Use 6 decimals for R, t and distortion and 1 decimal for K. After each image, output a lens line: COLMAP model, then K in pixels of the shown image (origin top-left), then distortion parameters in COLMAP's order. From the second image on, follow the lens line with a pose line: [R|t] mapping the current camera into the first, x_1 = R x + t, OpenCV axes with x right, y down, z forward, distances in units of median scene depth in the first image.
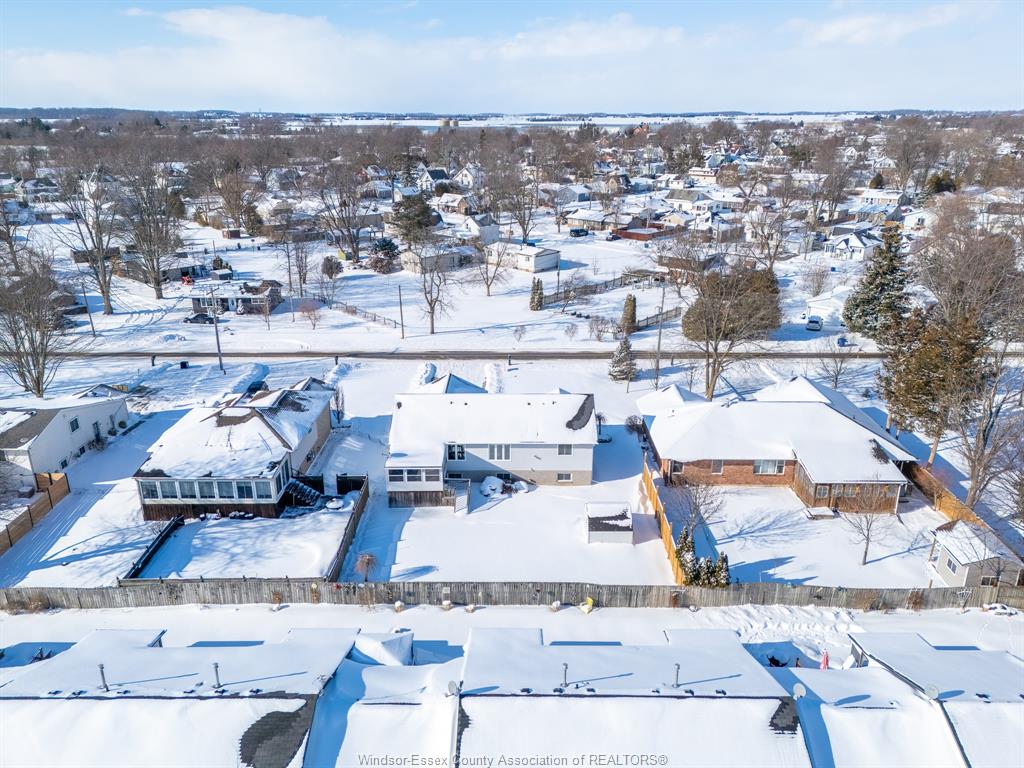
lens RADIAL K [[743.7, 0, 513.4], [0, 743.7, 382.1], [0, 0, 1]] dist [0.104909, -0.105644]
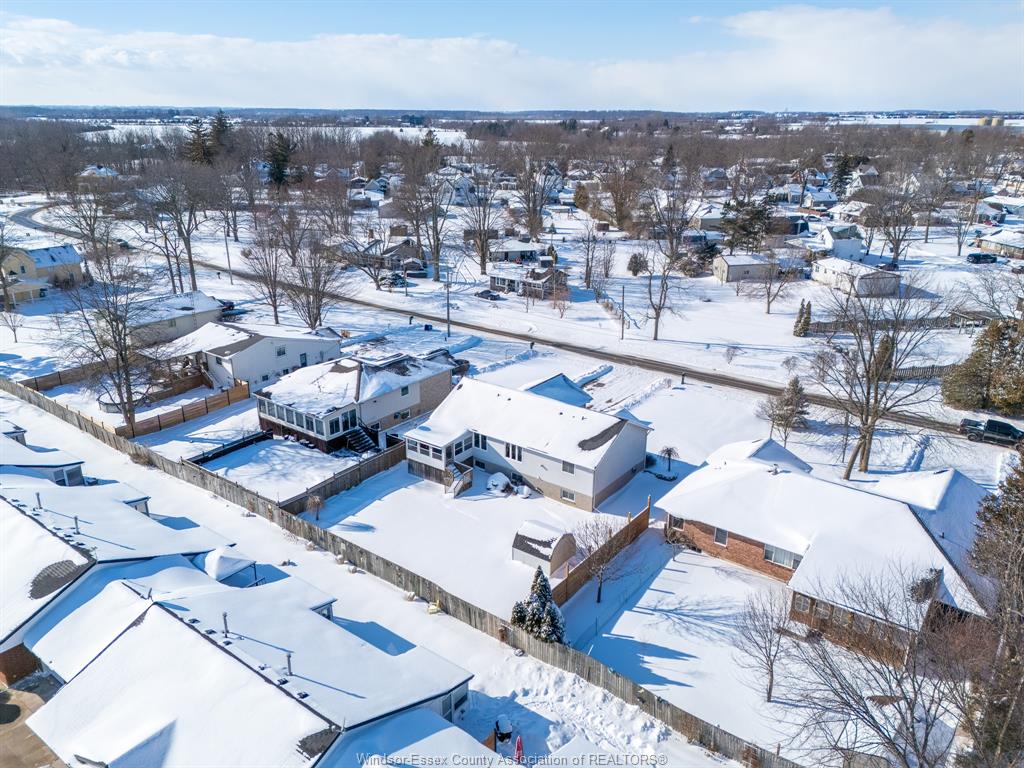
lens RADIAL K [[743.7, 0, 513.4], [0, 743.7, 382.1], [0, 0, 1]] dist [0.104909, -0.105644]
pose [[0.801586, 0.205794, -0.561346, 0.528063], [-0.205520, 0.976524, 0.064524, -0.063350], [0.561446, 0.063646, 0.825062, 0.163612]]
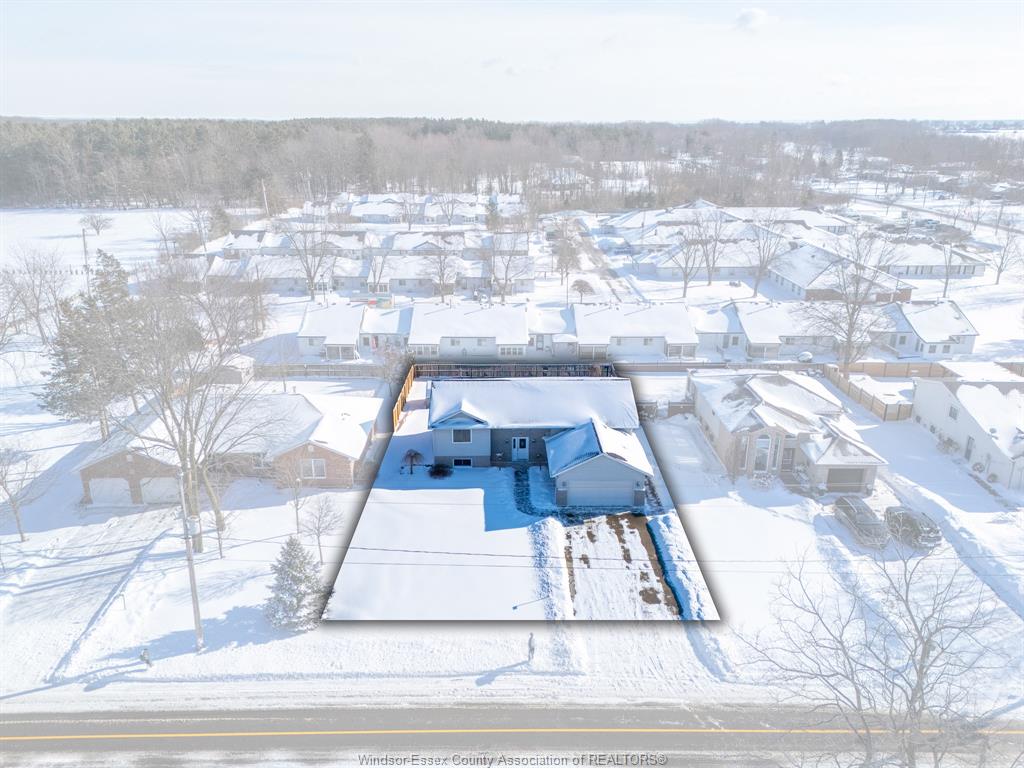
lens RADIAL K [[743.7, 0, 513.4], [0, 743.7, 382.1], [0, 0, 1]] dist [0.104909, -0.105644]
pose [[-0.999798, 0.003165, -0.019865, 0.019823], [-0.010045, 0.777041, 0.629370, -0.639739], [0.017428, 0.629443, -0.776852, 1.866742]]
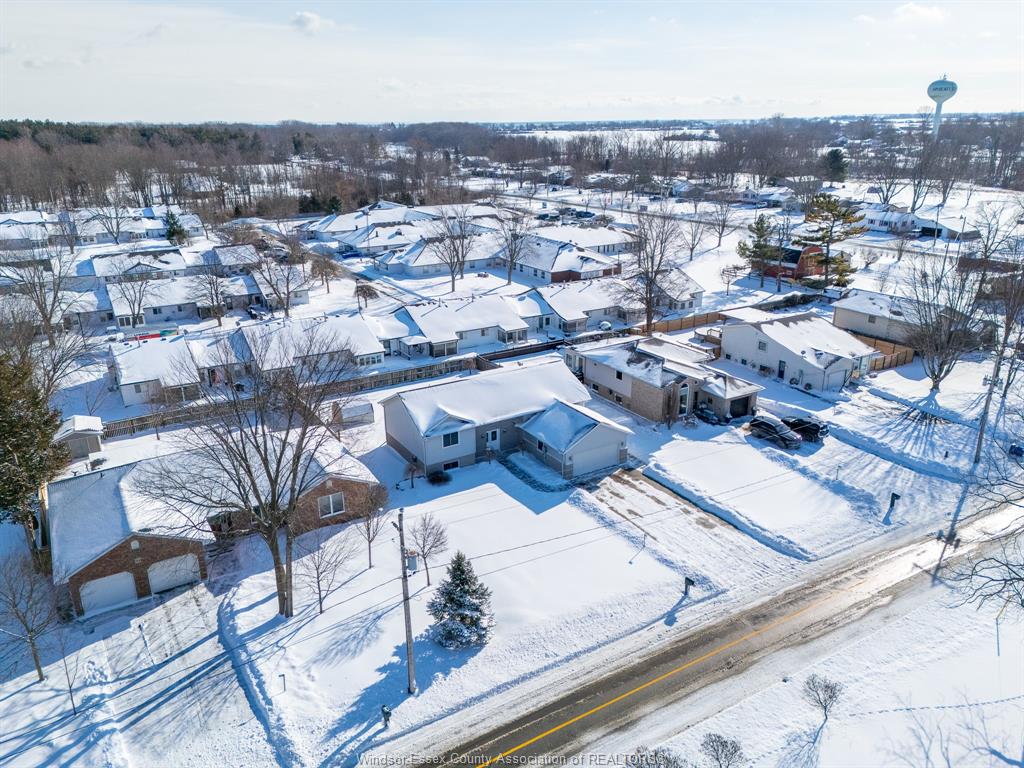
lens RADIAL K [[743.7, 0, 513.4], [0, 743.7, 382.1], [0, 0, 1]] dist [0.104909, -0.105644]
pose [[-0.850685, 0.178212, -0.494546, 0.485693], [-0.171637, 0.795058, 0.581742, -0.625422], [0.496866, 0.579761, -0.645756, 1.791417]]
